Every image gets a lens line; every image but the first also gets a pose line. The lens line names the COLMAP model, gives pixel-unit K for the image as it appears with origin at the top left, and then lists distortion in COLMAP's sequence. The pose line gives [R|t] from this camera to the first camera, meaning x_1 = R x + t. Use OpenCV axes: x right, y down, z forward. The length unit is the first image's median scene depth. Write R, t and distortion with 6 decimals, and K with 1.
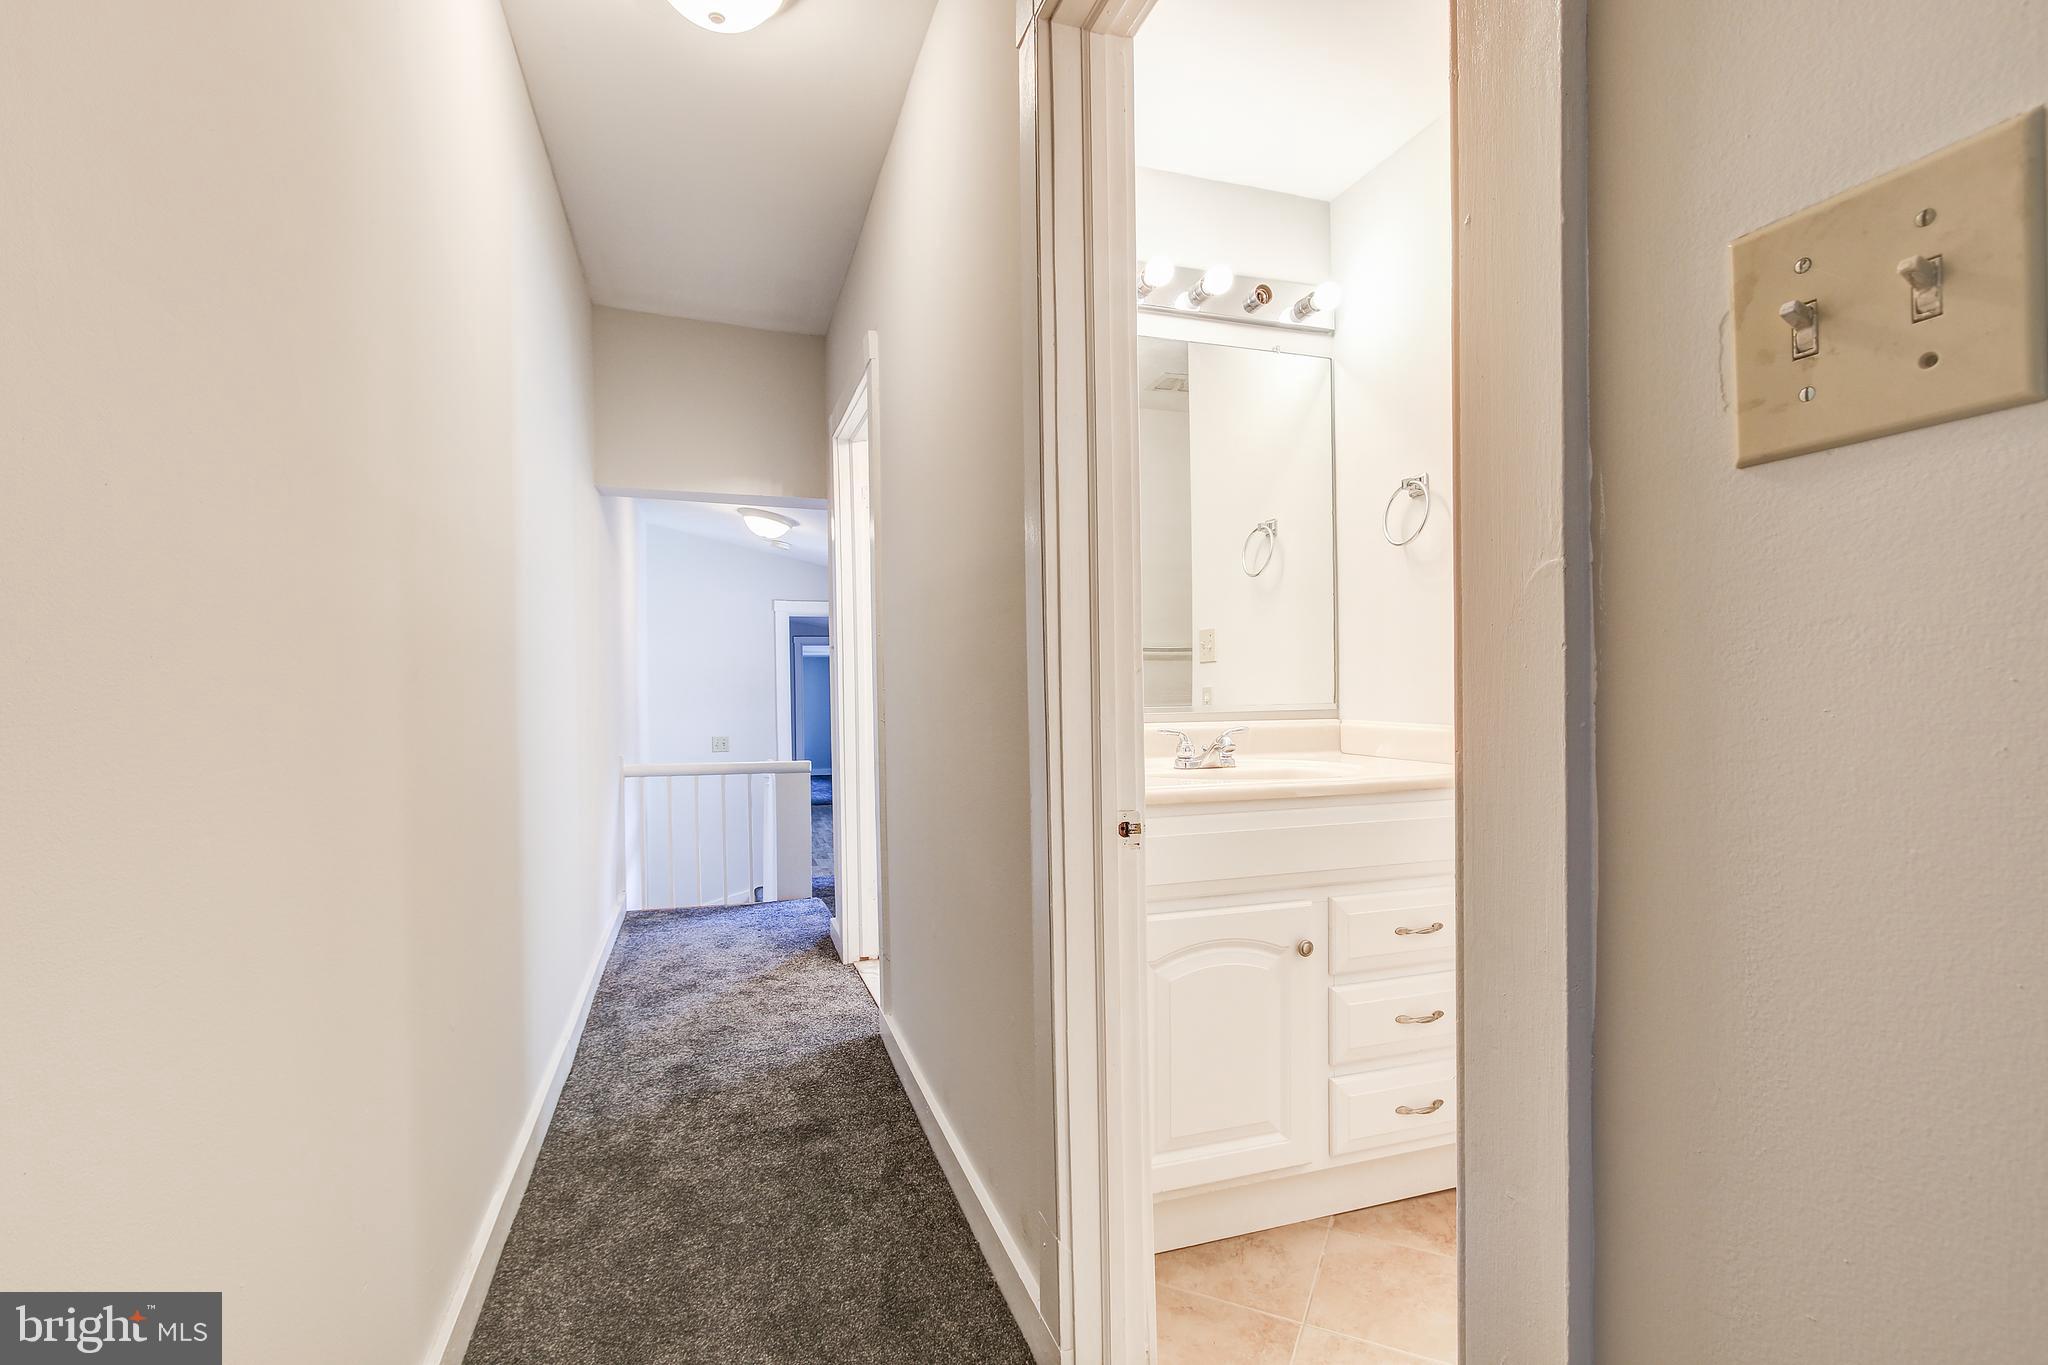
lens RADIAL K [[935.2, 0, 1034.6], [0, 935.2, 686.3], [0, 0, 1]] dist [-0.001446, -0.000985]
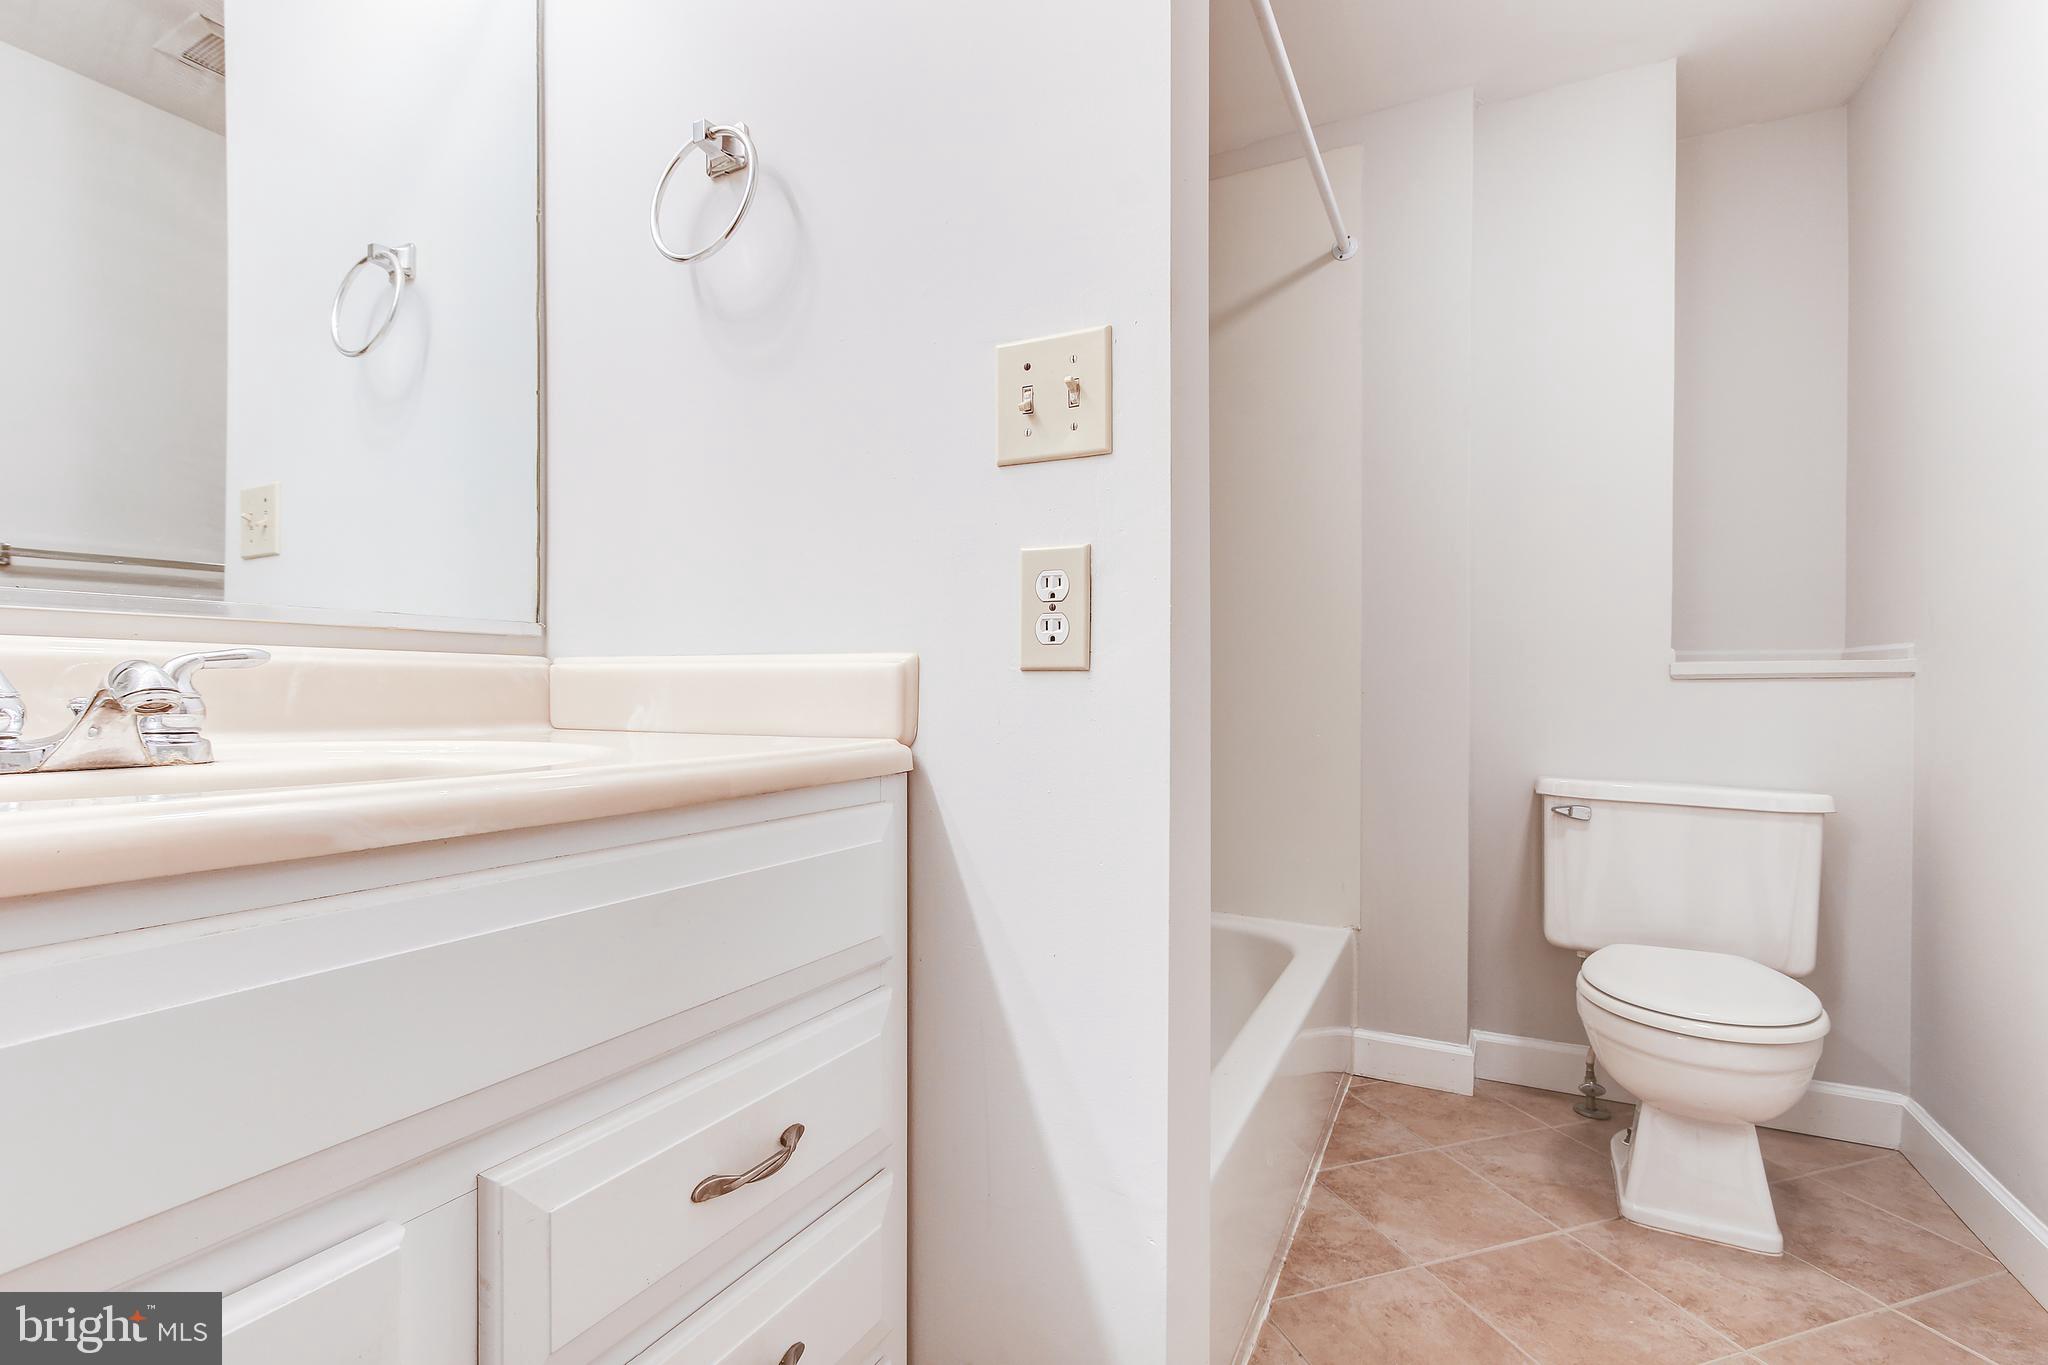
lens RADIAL K [[935.2, 0, 1034.5], [0, 935.2, 694.9], [0, 0, 1]] dist [-0.001446, -0.000985]
pose [[0.714957, 0.007761, 0.699125, 0.178957], [-0.006107, 0.999970, -0.004855, 0.056966], [-0.699142, -0.000799, 0.714983, 0.512174]]
